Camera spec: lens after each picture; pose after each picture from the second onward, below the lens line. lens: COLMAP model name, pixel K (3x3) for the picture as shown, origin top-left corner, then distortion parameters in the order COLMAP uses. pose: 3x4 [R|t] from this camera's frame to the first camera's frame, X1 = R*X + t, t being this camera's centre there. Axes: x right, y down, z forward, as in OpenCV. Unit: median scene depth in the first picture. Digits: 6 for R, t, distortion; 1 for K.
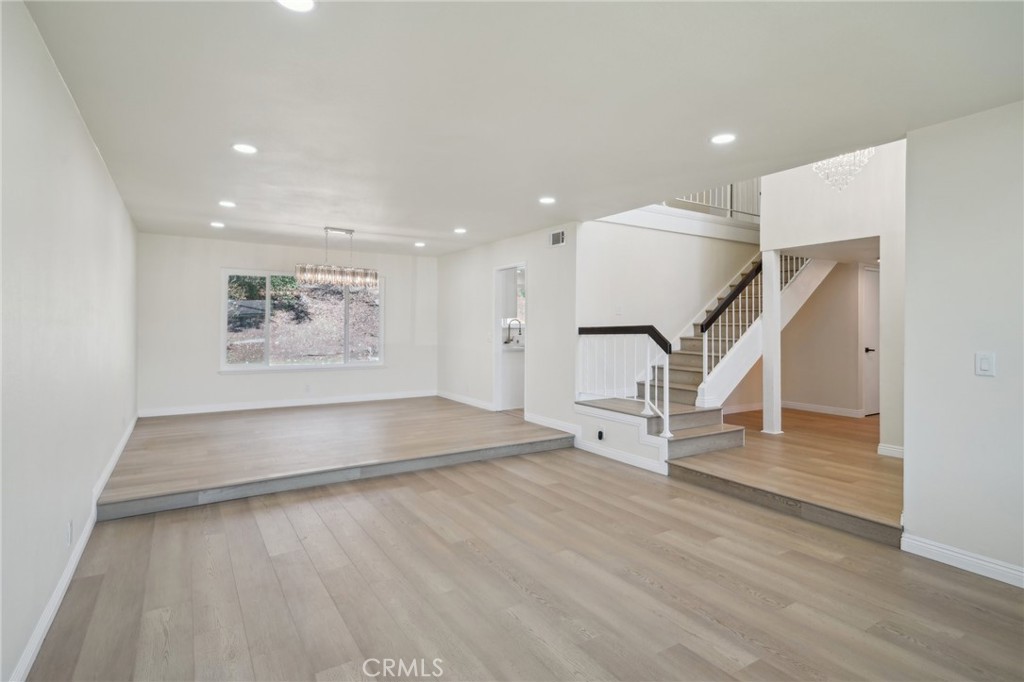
lens RADIAL K [[512.0, 0, 513.2], [0, 512.0, 323.9], [0, 0, 1]] dist [0.003546, 0.000153]
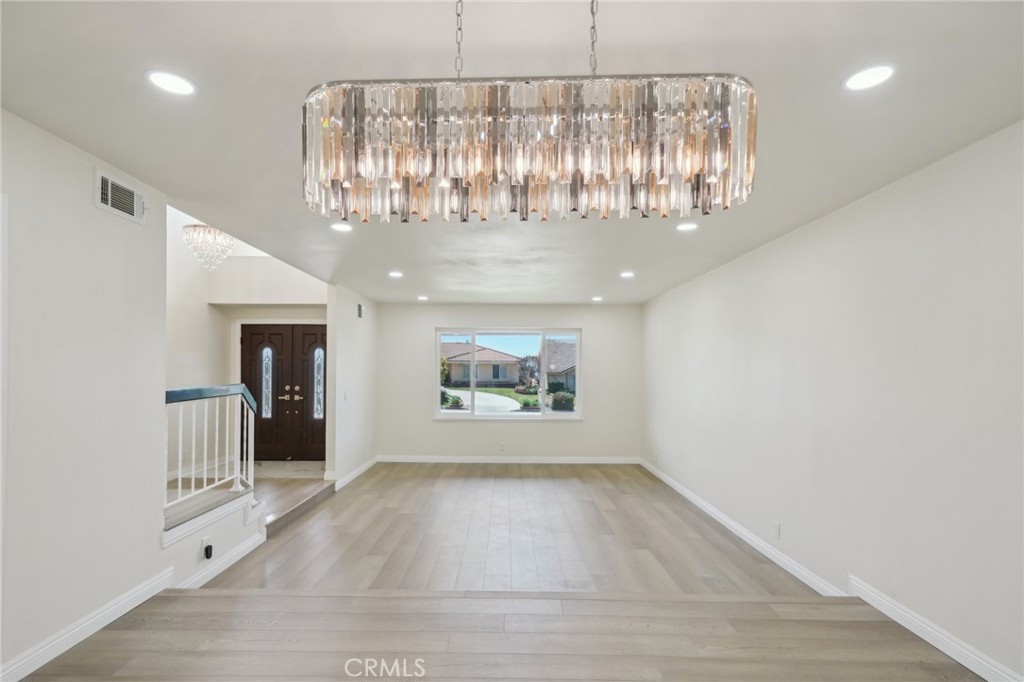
lens RADIAL K [[515.2, 0, 510.1], [0, 515.2, 367.2], [0, 0, 1]] dist [0.005581, 0.000811]
pose [[-0.844665, -0.005276, 0.535270, -0.559482], [-0.011832, 0.999891, -0.008815, -0.020900], [-0.535165, -0.013779, -0.844635, 1.481114]]
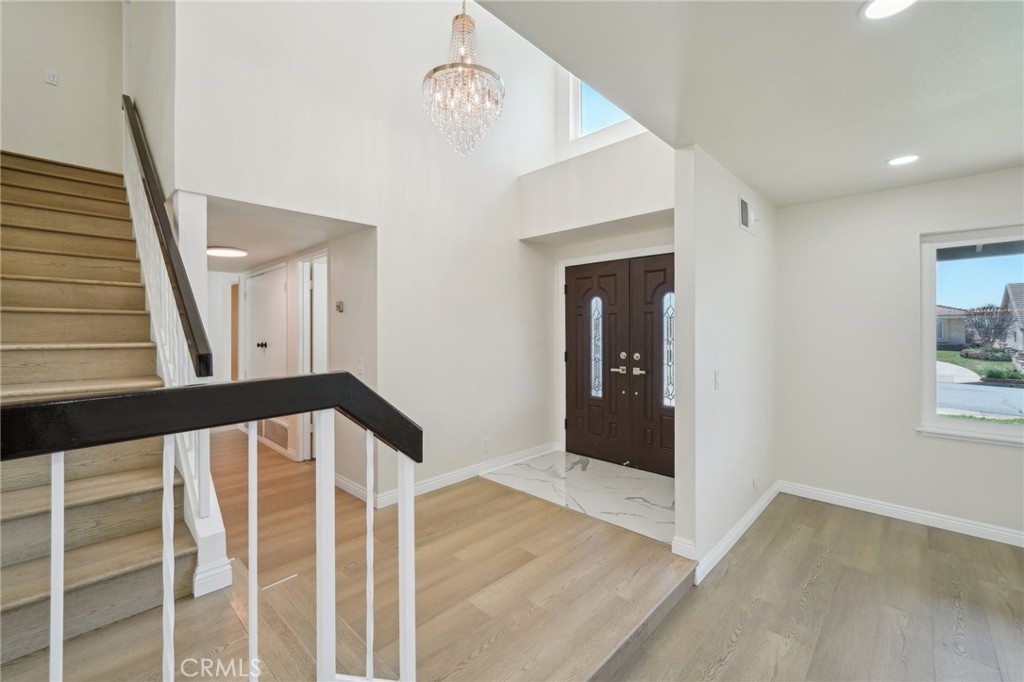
lens RADIAL K [[435.4, 0, 495.9], [0, 435.4, 328.9], [0, 0, 1]] dist [0.000528, -0.000142]
pose [[-0.224807, -0.002340, 0.974400, 0.043090], [-0.002633, 0.999995, 0.001794, -0.018092], [-0.974400, -0.002163, -0.224812, 0.975155]]
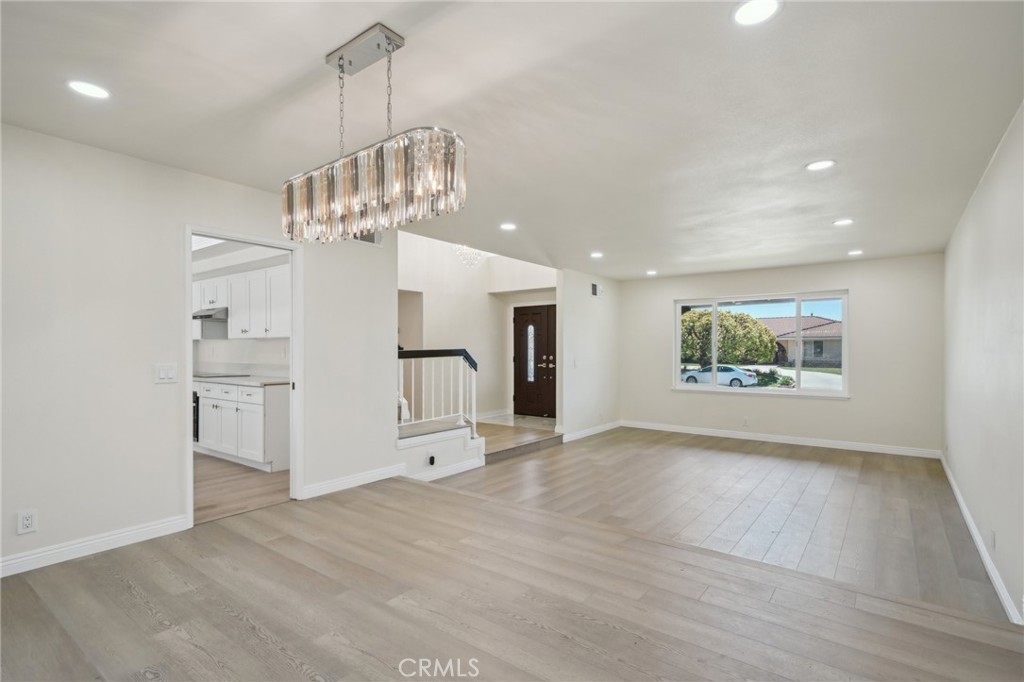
lens RADIAL K [[505.6, 0, 493.4], [0, 505.6, 353.3], [0, 0, 1]] dist [0.000610, 0.000170]
pose [[-0.329334, -0.011604, 0.944142, -0.849860], [-0.005885, 0.999930, 0.010236, 0.002029], [-0.944195, -0.002186, -0.329379, 1.318281]]
